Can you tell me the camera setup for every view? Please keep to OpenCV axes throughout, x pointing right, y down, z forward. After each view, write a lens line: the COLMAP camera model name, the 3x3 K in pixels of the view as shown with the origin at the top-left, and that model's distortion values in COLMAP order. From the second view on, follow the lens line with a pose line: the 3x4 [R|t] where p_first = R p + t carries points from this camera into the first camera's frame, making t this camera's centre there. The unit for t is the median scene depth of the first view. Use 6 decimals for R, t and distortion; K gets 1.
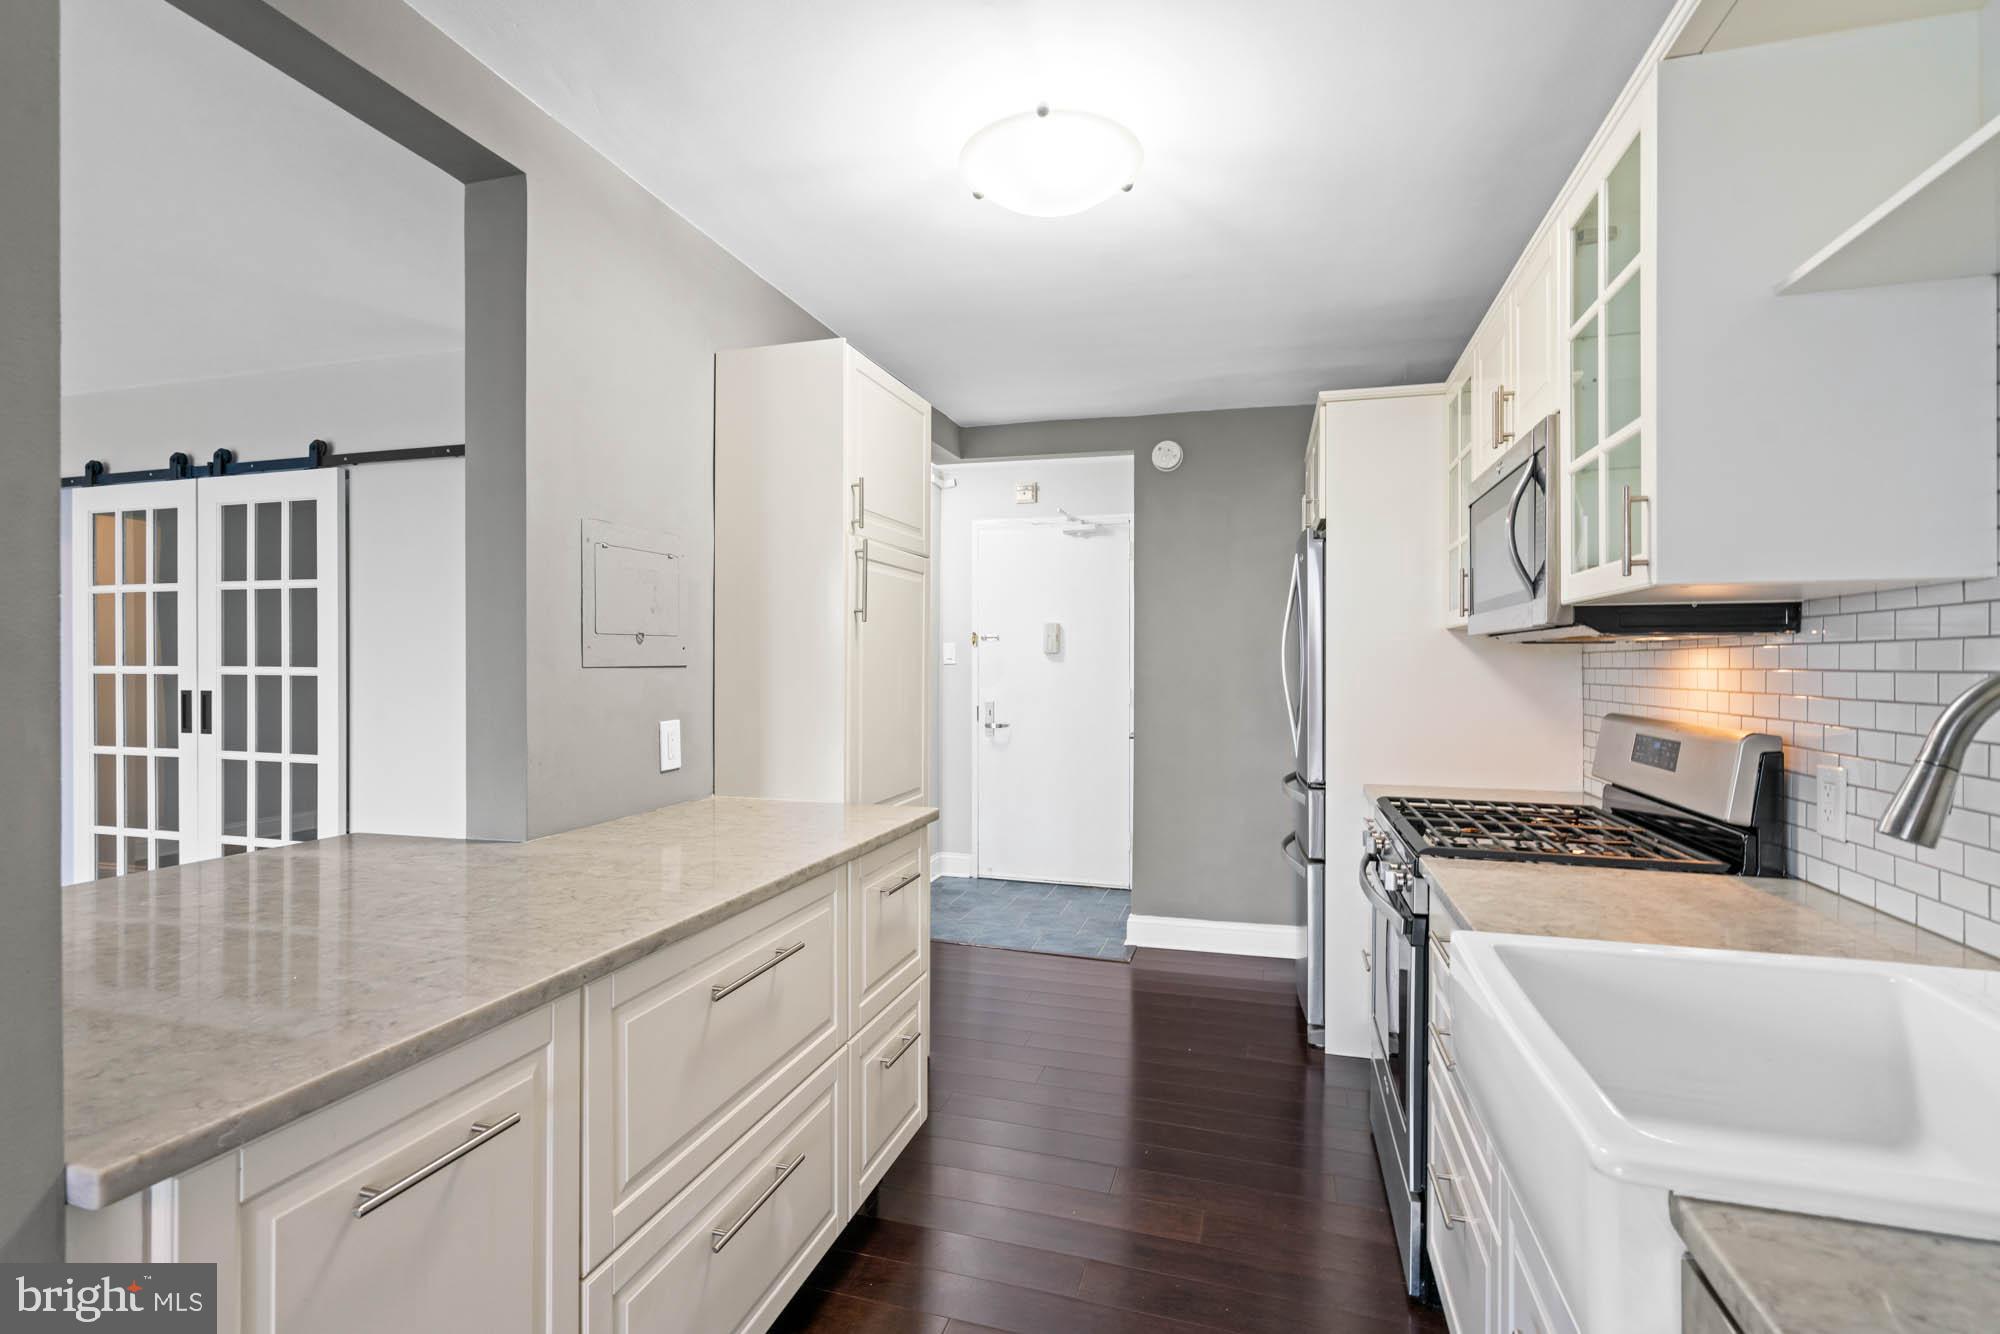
lens RADIAL K [[929.9, 0, 990.0], [0, 929.9, 661.8], [0, 0, 1]] dist [-0.004909, 0.005398]
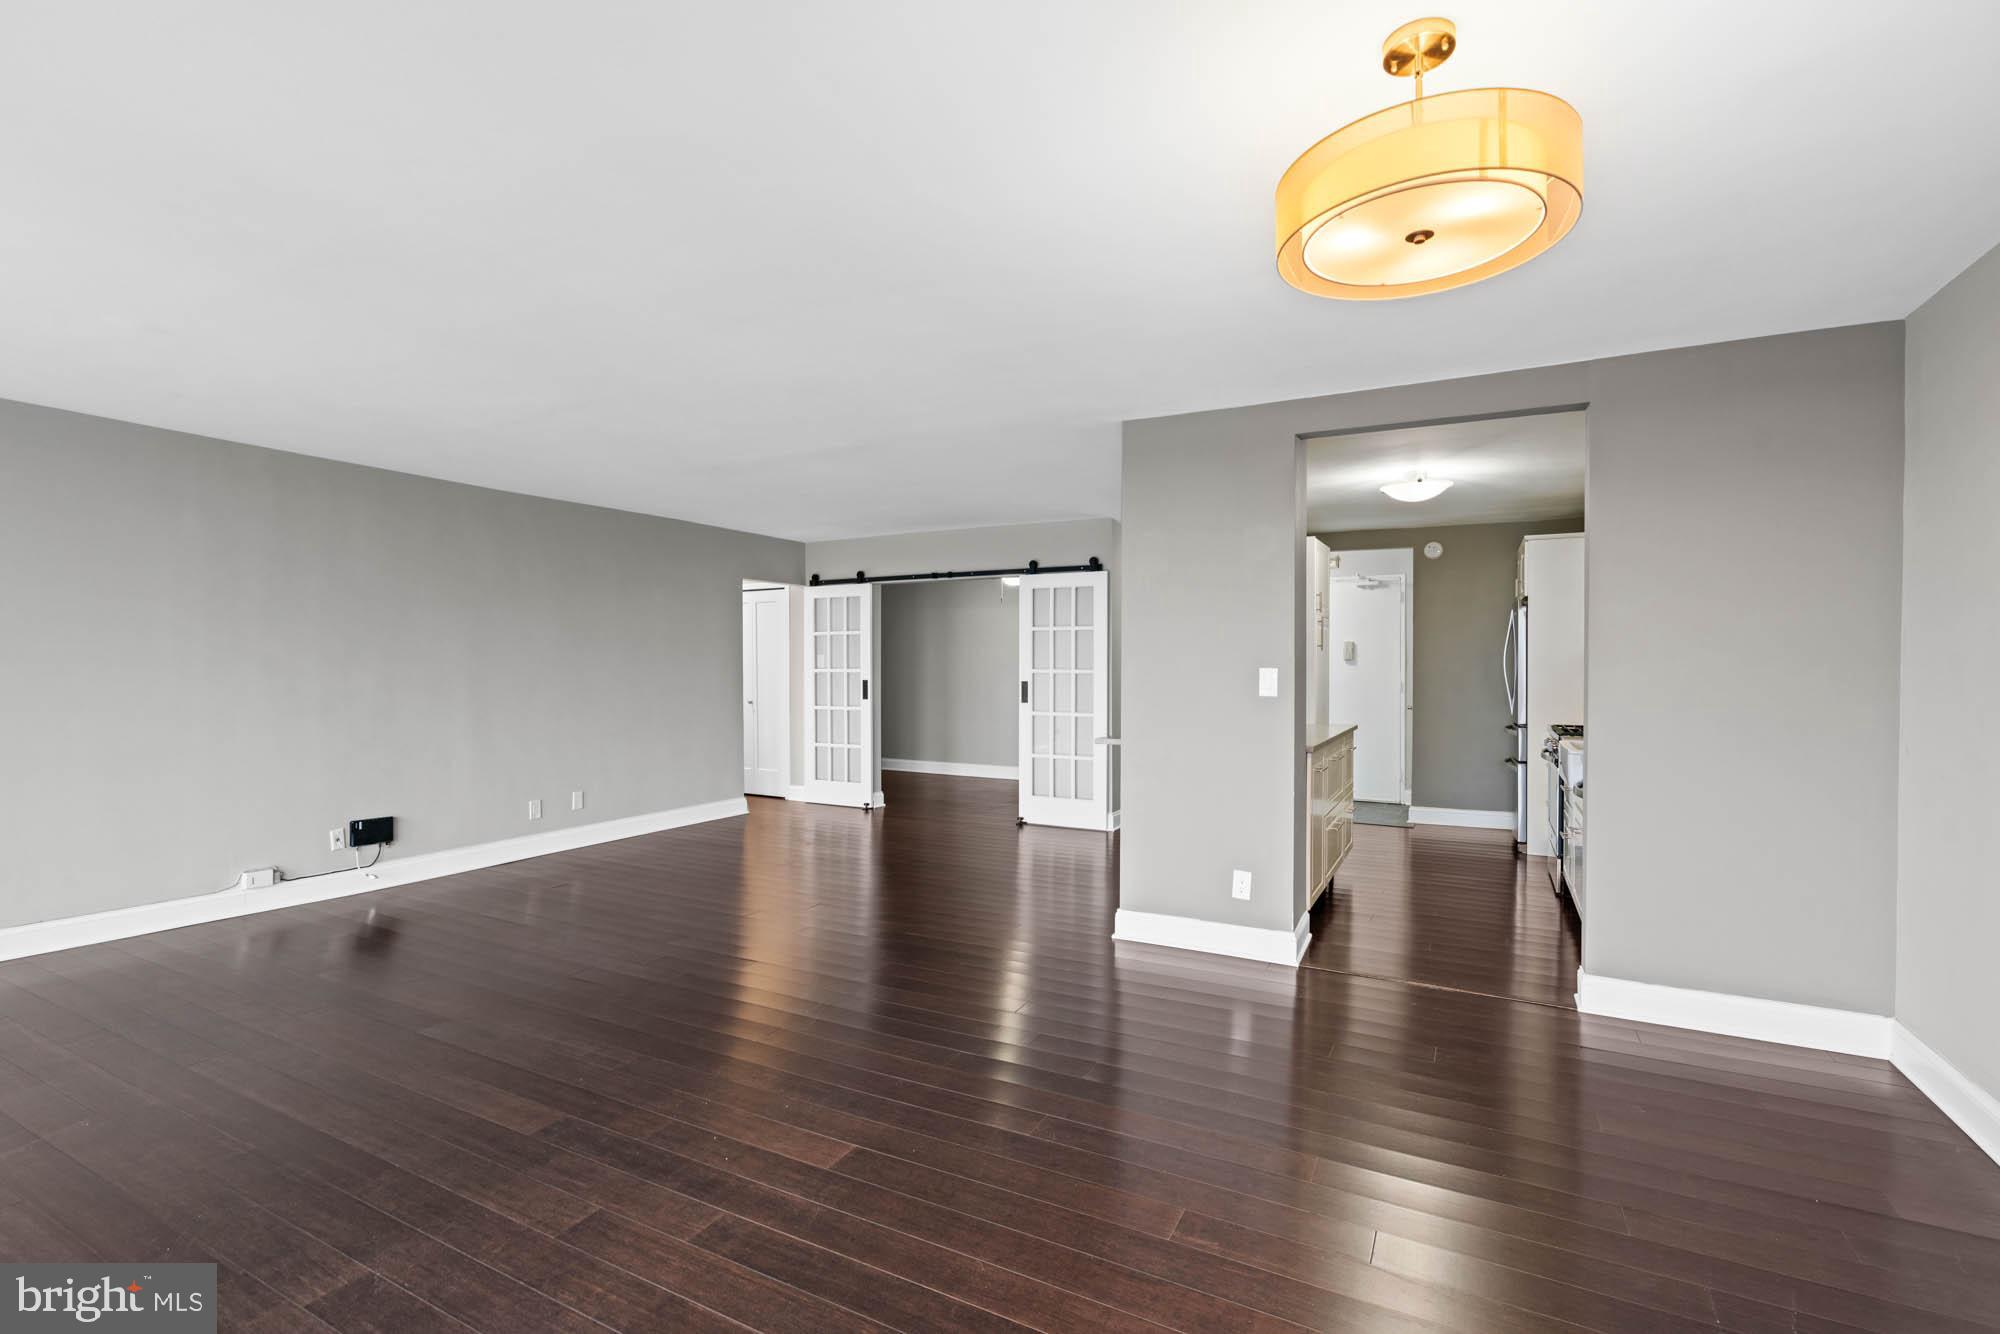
lens RADIAL K [[929.9, 0, 995.2], [0, 929.9, 671.0], [0, 0, 1]] dist [-0.004909, 0.005398]
pose [[0.983371, 0.001691, -0.181599, -0.528299], [-0.000274, 0.999969, 0.007827, -0.004663], [0.181607, -0.007647, 0.983341, -1.538589]]
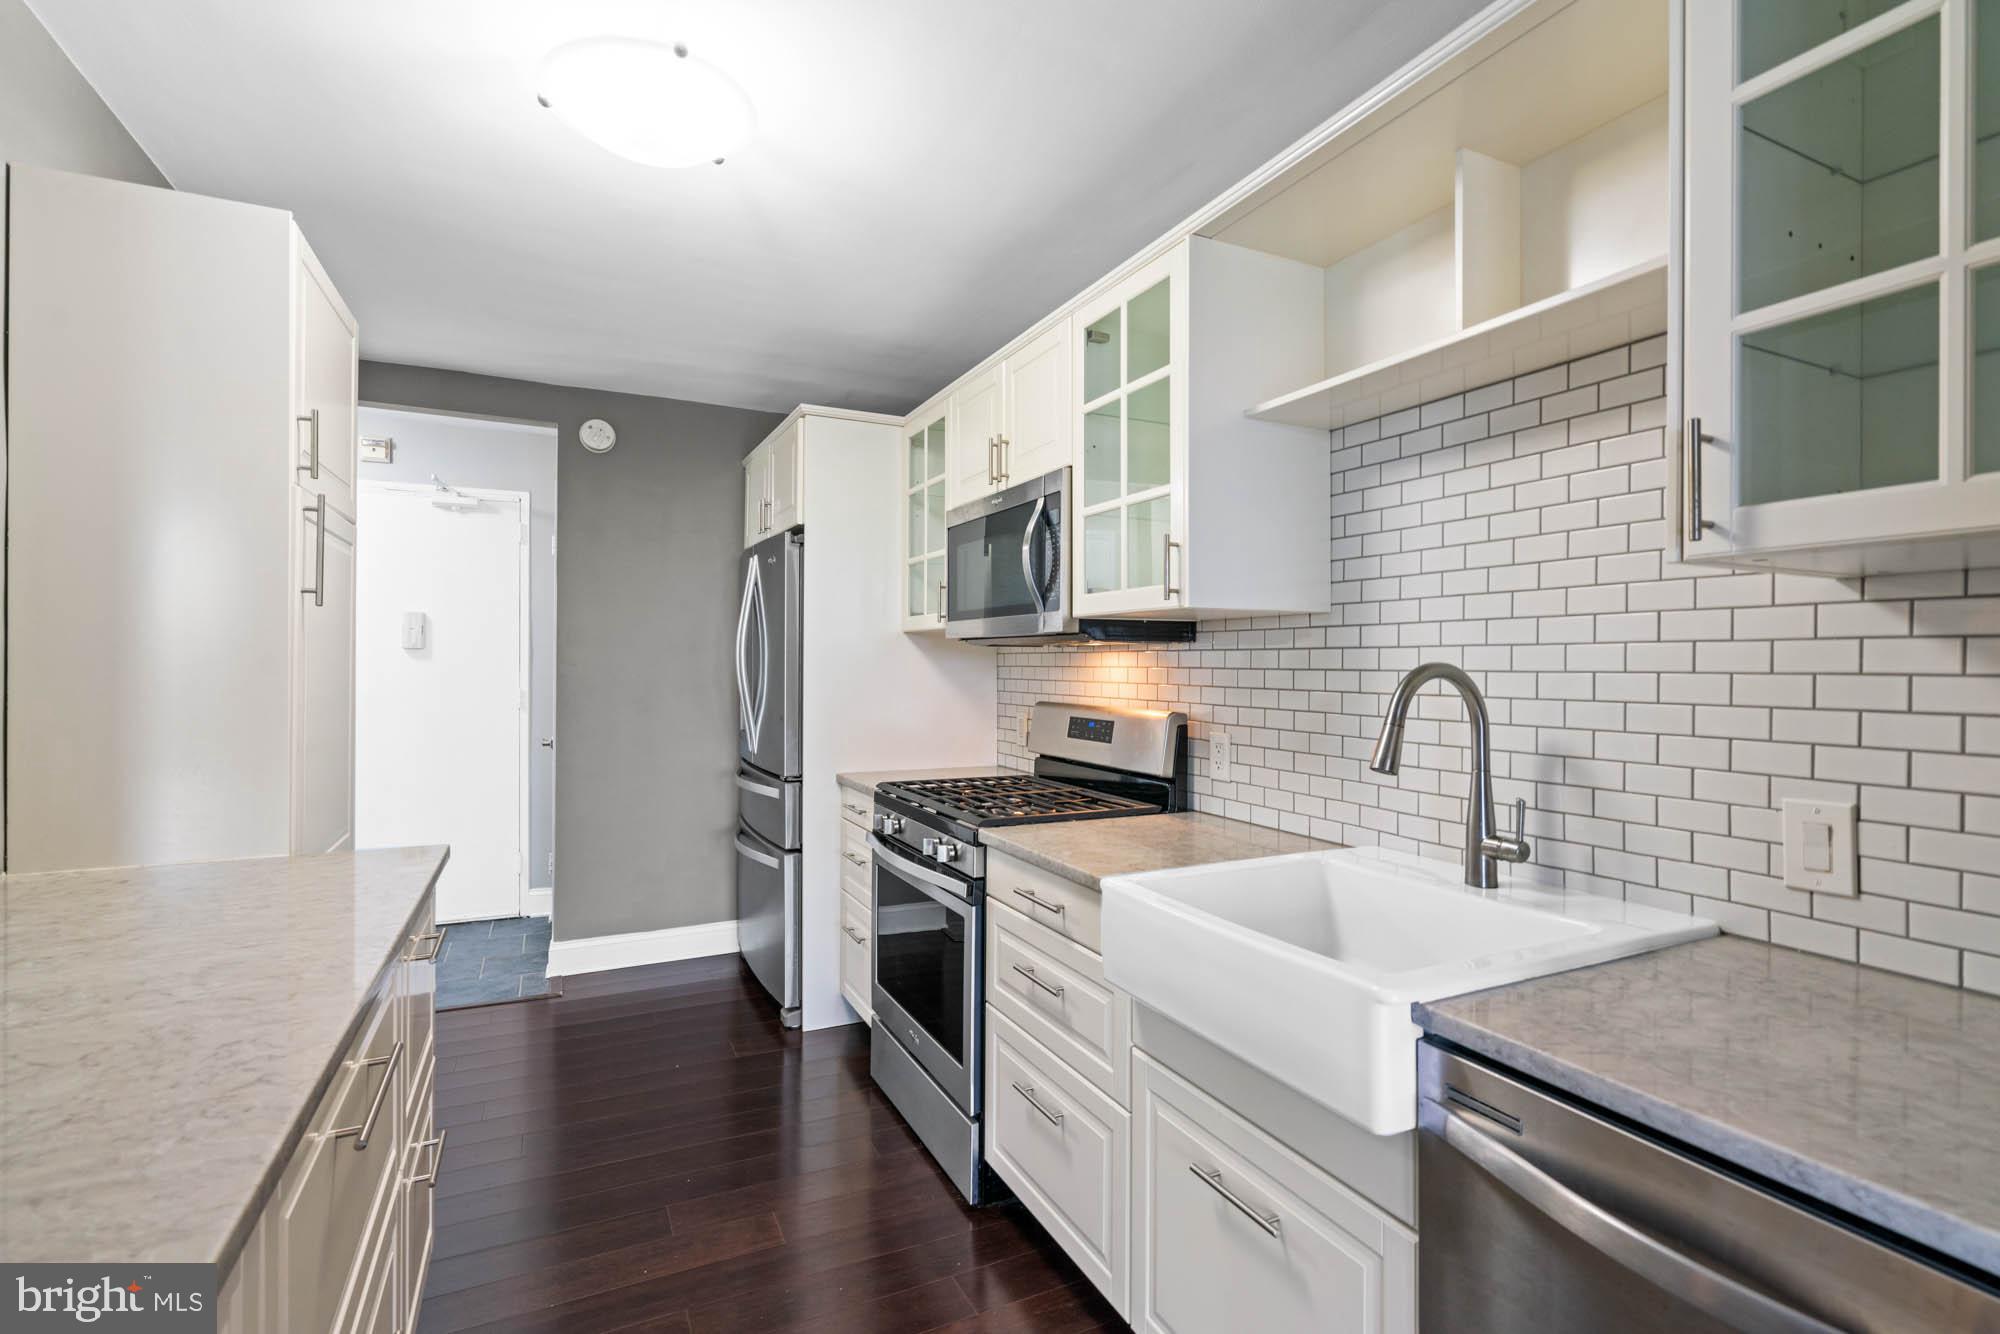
lens RADIAL K [[929.9, 0, 997.7], [0, 929.9, 659.0], [0, 0, 1]] dist [-0.004909, 0.005398]
pose [[0.734063, 0.002743, 0.679076, -0.239522], [-0.003071, 0.999995, -0.000719, -0.002302], [-0.679075, -0.001557, 0.734067, 0.093596]]
